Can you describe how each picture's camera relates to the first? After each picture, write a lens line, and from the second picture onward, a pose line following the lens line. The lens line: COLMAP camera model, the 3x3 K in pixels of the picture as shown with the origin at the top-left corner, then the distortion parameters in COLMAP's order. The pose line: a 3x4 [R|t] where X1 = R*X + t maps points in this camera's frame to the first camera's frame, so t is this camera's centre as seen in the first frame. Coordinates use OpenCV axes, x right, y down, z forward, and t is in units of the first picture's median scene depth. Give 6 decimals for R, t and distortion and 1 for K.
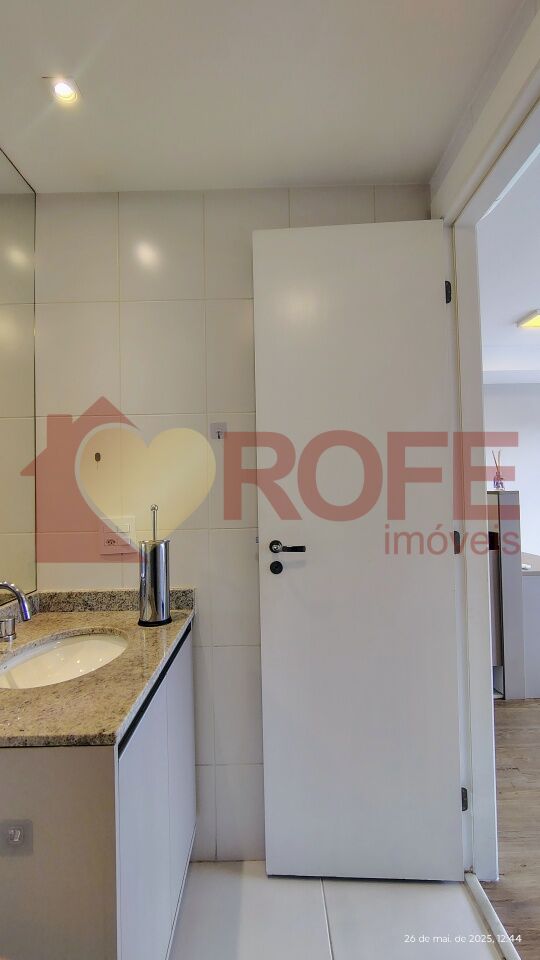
lens RADIAL K [[451.5, 0, 268.8], [0, 451.5, 478.8], [0, 0, 1]] dist [-0.001005, 0.000949]
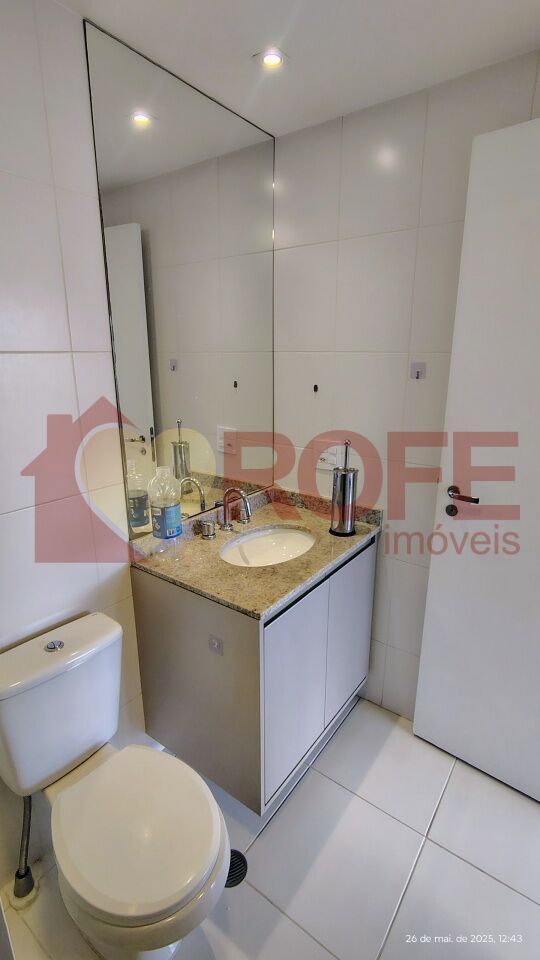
lens RADIAL K [[451.5, 0, 270.1], [0, 451.5, 480.2], [0, 0, 1]] dist [-0.001005, 0.000949]
pose [[0.804517, 0.181587, -0.565490, 0.274768], [-0.001103, 0.952571, 0.304316, -0.204545], [0.593929, -0.244203, 0.766559, -0.048937]]
